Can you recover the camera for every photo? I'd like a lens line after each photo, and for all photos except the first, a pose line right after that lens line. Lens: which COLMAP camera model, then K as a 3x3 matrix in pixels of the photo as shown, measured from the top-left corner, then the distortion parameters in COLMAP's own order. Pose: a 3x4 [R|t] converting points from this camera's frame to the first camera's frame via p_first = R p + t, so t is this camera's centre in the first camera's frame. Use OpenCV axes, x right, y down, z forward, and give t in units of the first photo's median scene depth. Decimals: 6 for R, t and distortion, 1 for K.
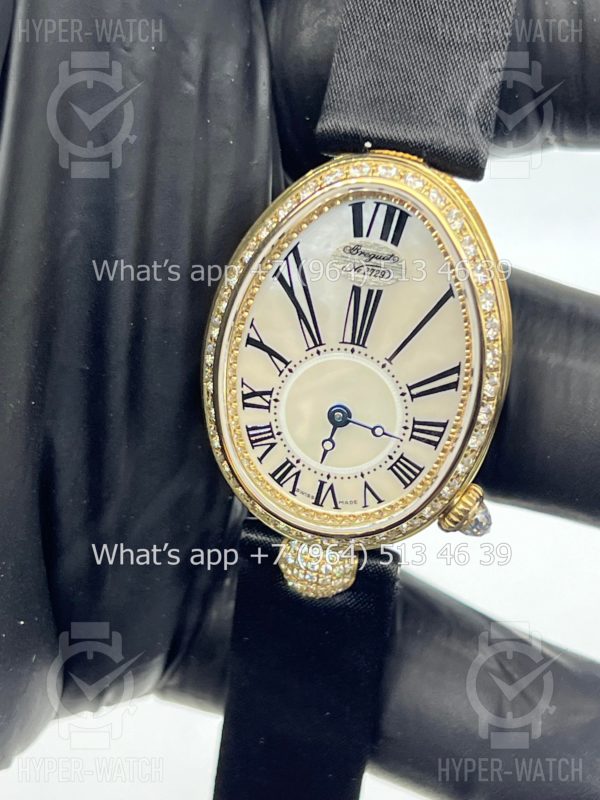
lens RADIAL K [[1834.9, 0, 300.0], [0, 1834.9, 400.0], [0, 0, 1]] dist [0.262767, -0.899042]
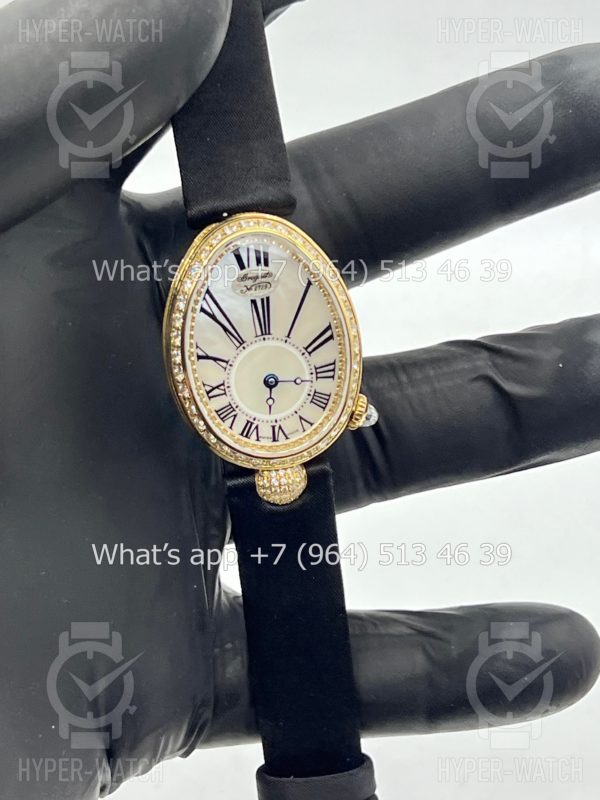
lens RADIAL K [[1834.9, 0, 300.0], [0, 1834.9, 400.0], [0, 0, 1]] dist [0.262767, -0.899042]
pose [[0.900871, -0.350839, 0.255623, -0.360323], [0.362645, 0.931927, 0.001015, 0.030909], [-0.238578, 0.091786, 0.966776, -0.514521]]
